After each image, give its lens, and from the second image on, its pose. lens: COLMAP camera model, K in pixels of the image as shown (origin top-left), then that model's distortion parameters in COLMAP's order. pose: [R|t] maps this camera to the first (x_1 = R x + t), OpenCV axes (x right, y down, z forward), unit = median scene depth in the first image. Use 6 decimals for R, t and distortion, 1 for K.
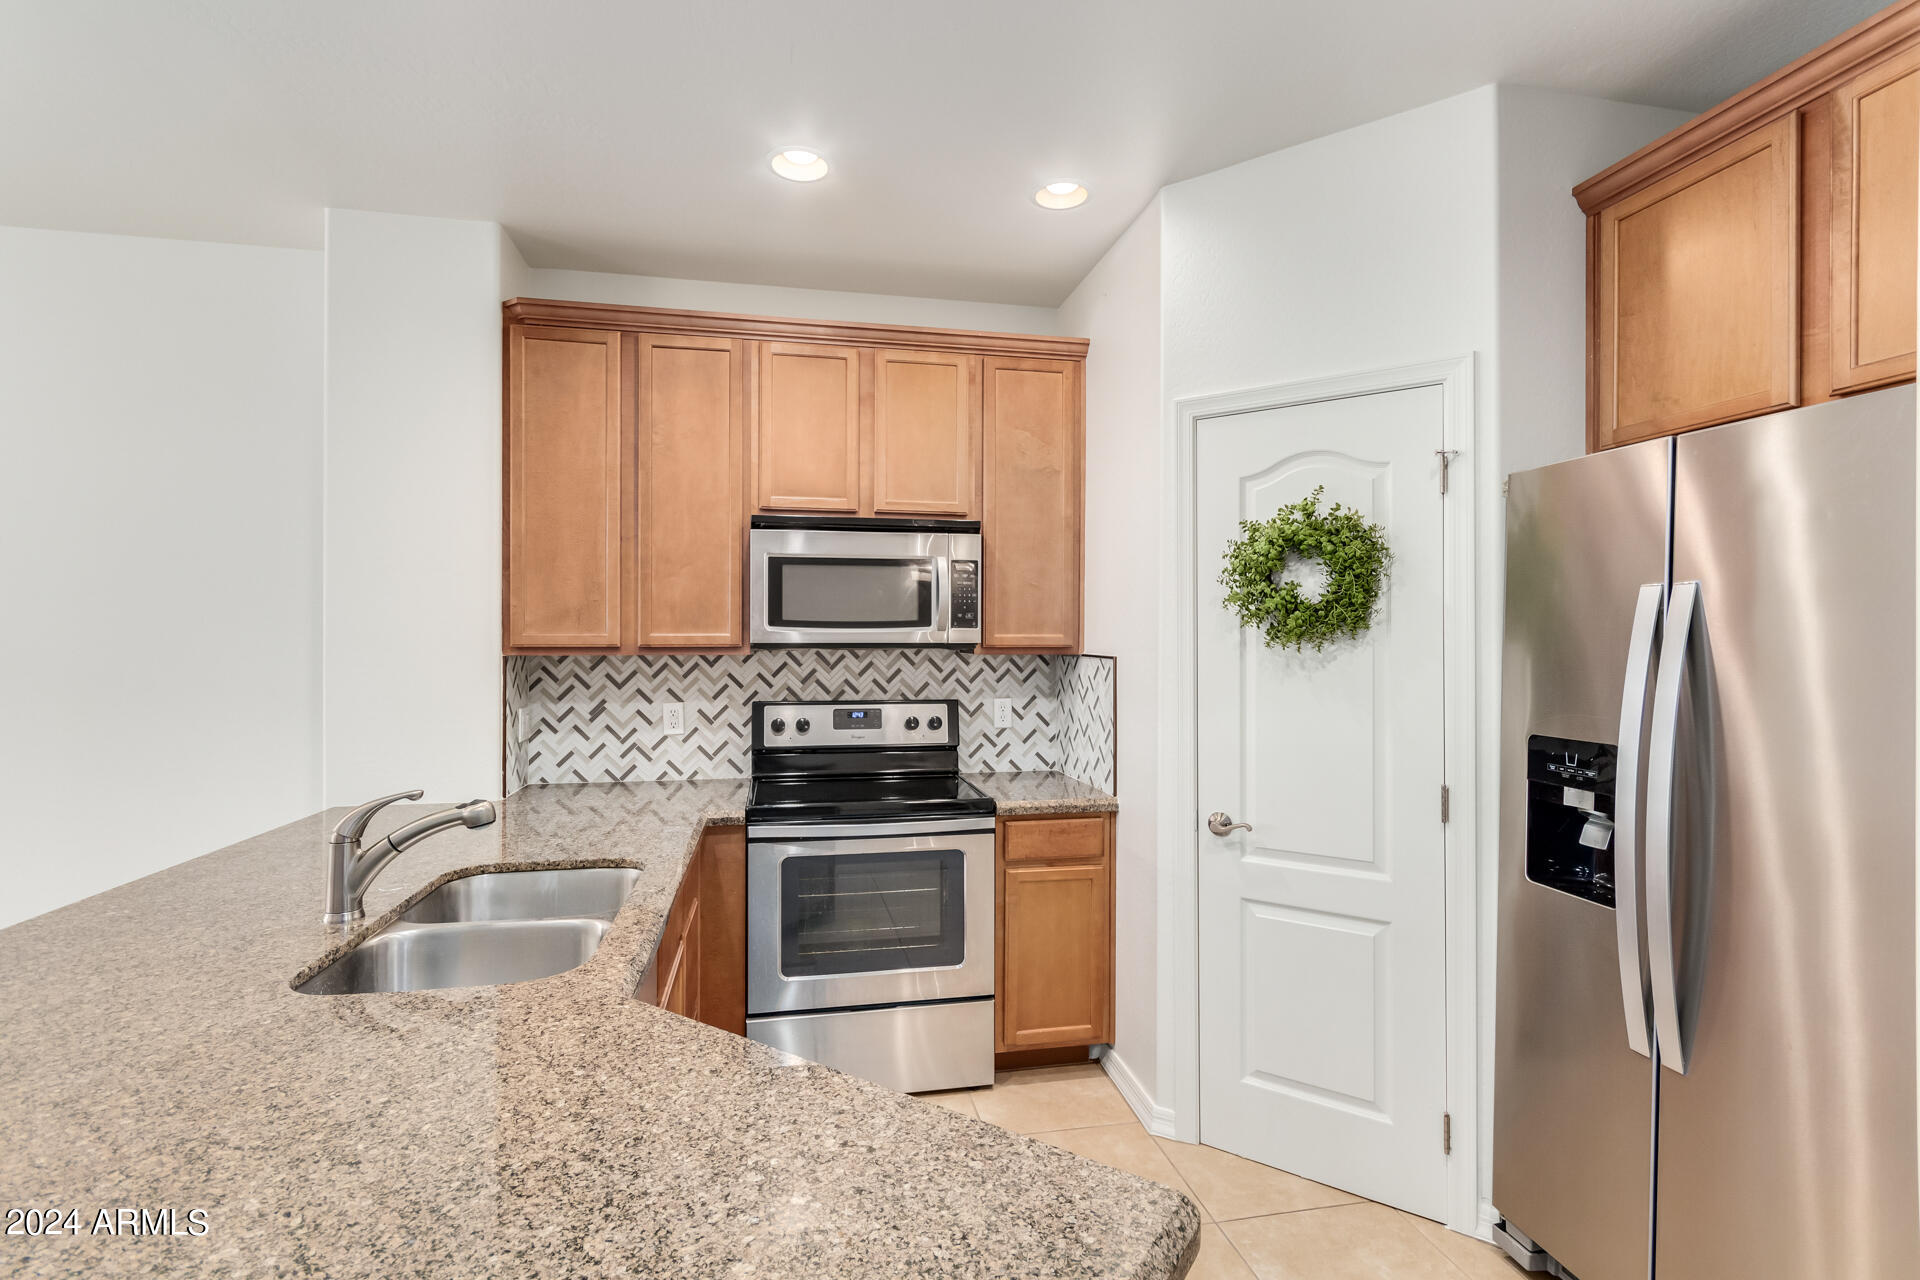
lens RADIAL K [[889.9, 0, 953.2], [0, 889.9, 640.5], [0, 0, 1]] dist [0.002670, 0.002192]
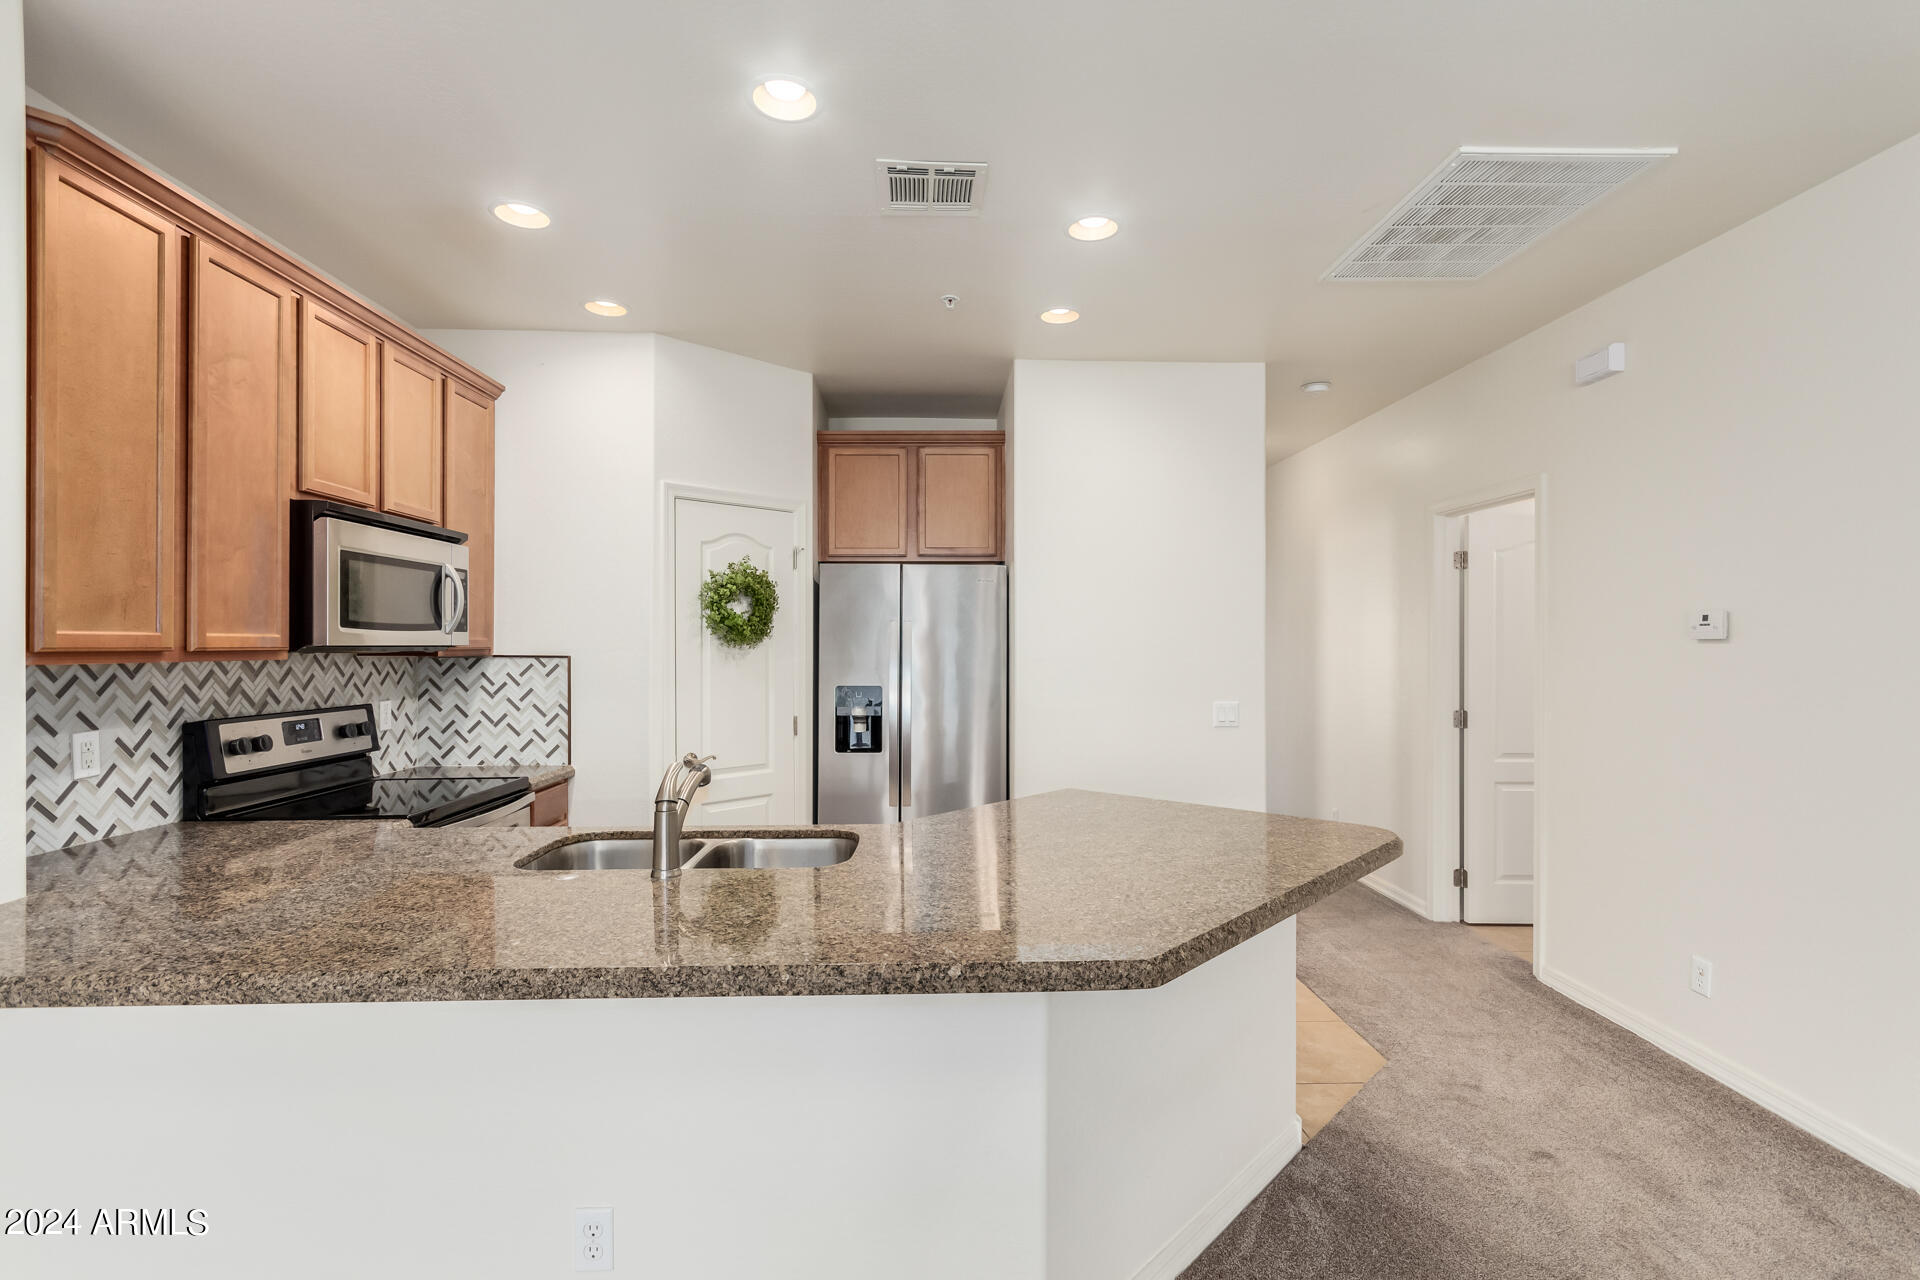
lens RADIAL K [[889.9, 0, 952.5], [0, 889.9, 645.6], [0, 0, 1]] dist [0.002670, 0.002192]
pose [[0.167228, -0.001004, 0.985918, -0.957880], [0.002392, 0.999997, 0.000613, 0.003944], [-0.985915, 0.002256, 0.167230, 0.232259]]
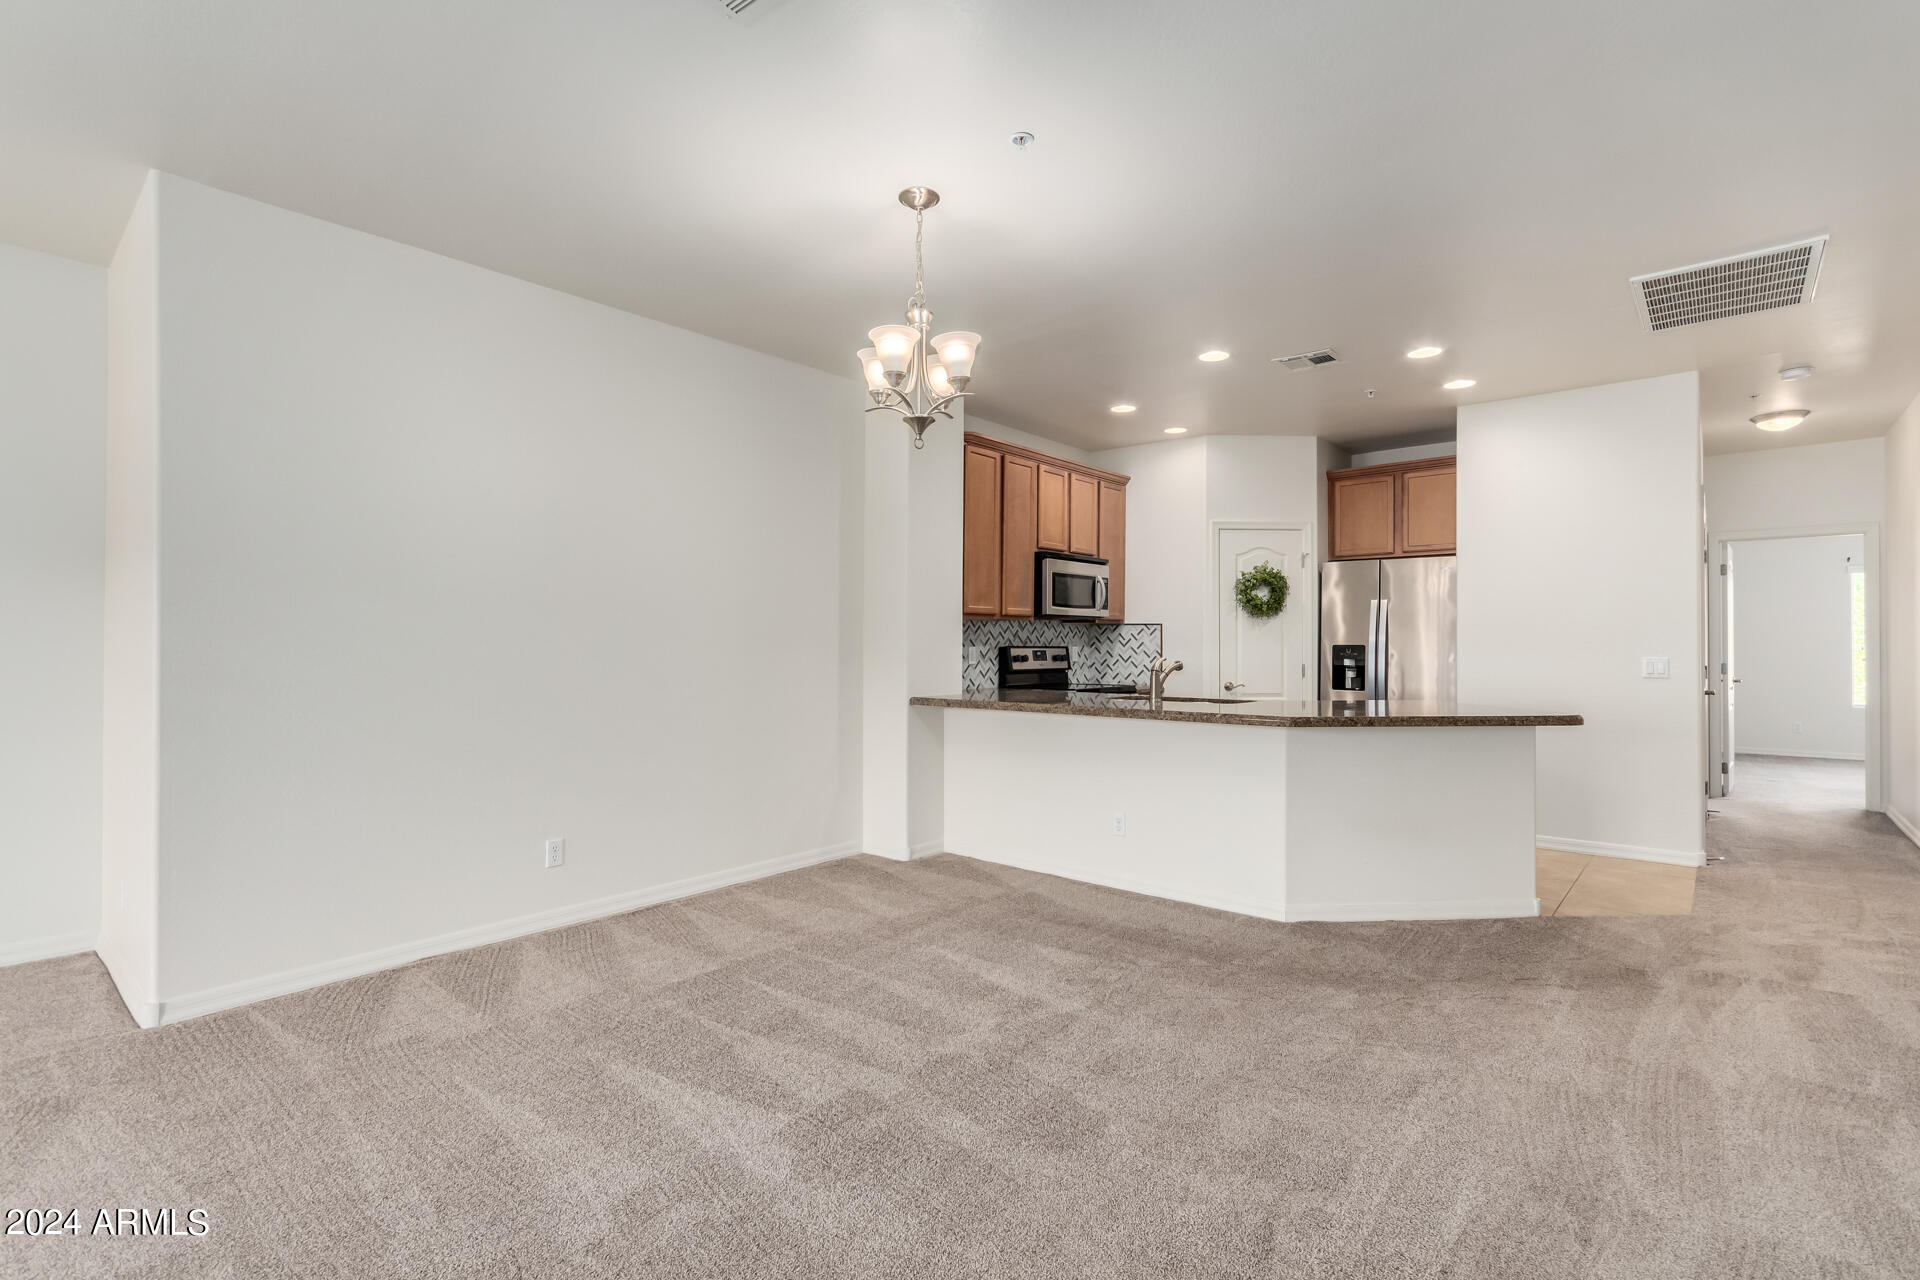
lens RADIAL K [[889.9, 0, 965.7], [0, 889.9, 633.7], [0, 0, 1]] dist [0.002670, 0.002192]
pose [[0.781938, 0.008894, 0.623293, -1.578405], [-0.001699, 0.999925, -0.012136, 0.070142], [-0.623354, 0.008430, 0.781894, -0.454981]]
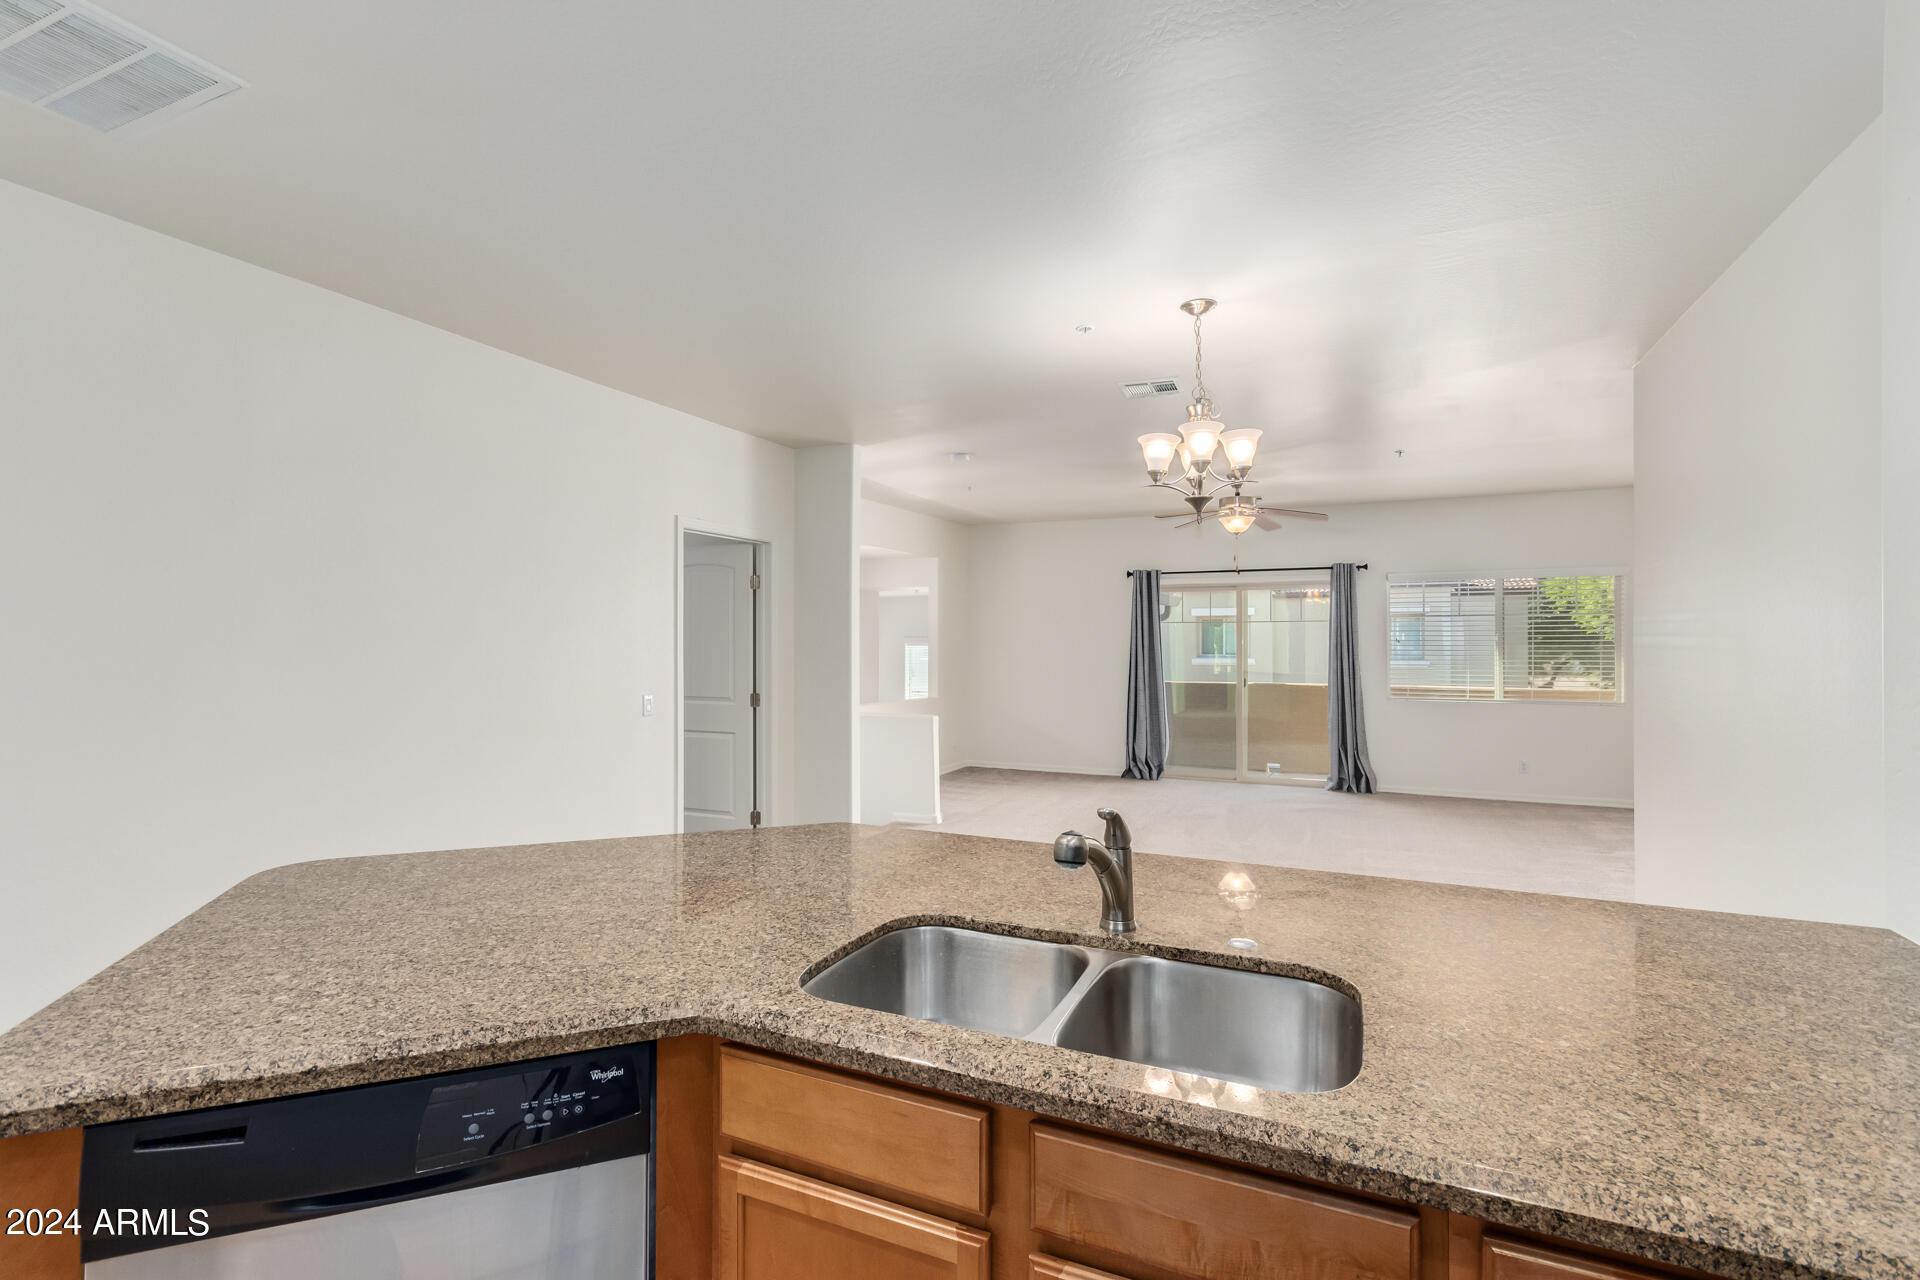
lens RADIAL K [[889.9, 0, 960.3], [0, 889.9, 635.3], [0, 0, 1]] dist [0.002670, 0.002192]
pose [[-0.581806, -0.005849, -0.813306, 0.111747], [-0.000078, 0.999975, -0.007136, 0.002237], [0.813327, -0.004088, -0.581792, 0.752943]]
